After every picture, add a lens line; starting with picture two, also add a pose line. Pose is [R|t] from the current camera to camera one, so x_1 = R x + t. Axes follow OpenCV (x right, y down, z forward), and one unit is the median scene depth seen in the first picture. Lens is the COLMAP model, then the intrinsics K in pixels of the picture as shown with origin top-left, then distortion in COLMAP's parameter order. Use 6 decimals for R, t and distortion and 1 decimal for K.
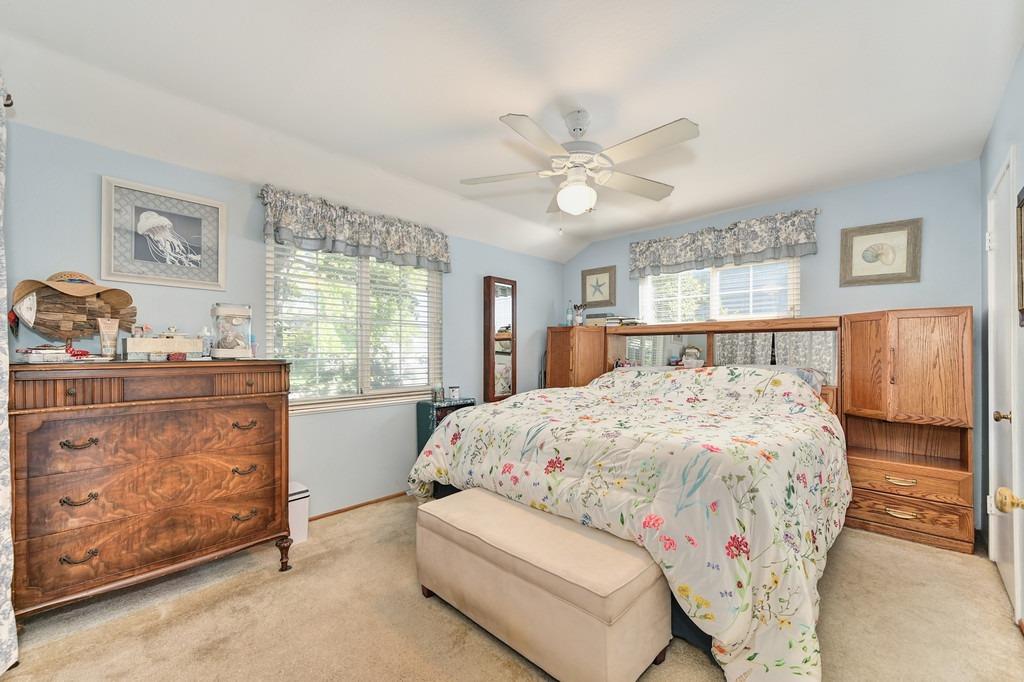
lens RADIAL K [[406.1, 0, 520.4], [0, 406.1, 346.2], [0, 0, 1]] dist [-0.001157, -0.000141]
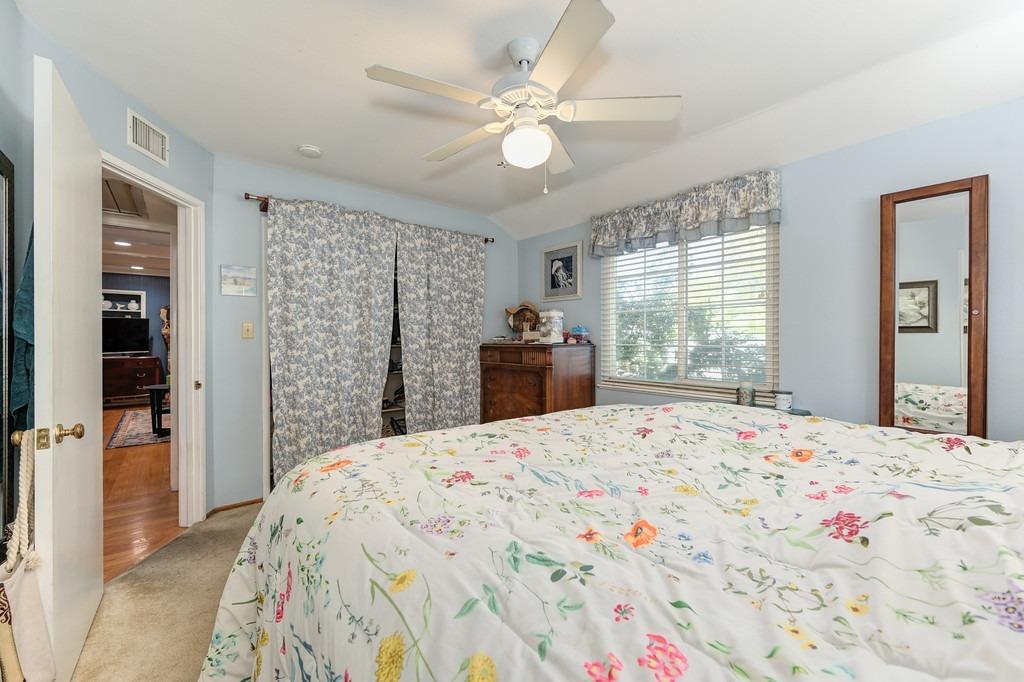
lens RADIAL K [[446.1, 0, 512.0], [0, 446.1, 341.0], [0, 0, 1]] dist [0.000278, -0.000002]
pose [[-0.169120, 0.006229, -0.985576, 0.977986], [0.009344, 0.999945, 0.004716, 0.003890], [0.985551, -0.008412, -0.169169, 1.100514]]
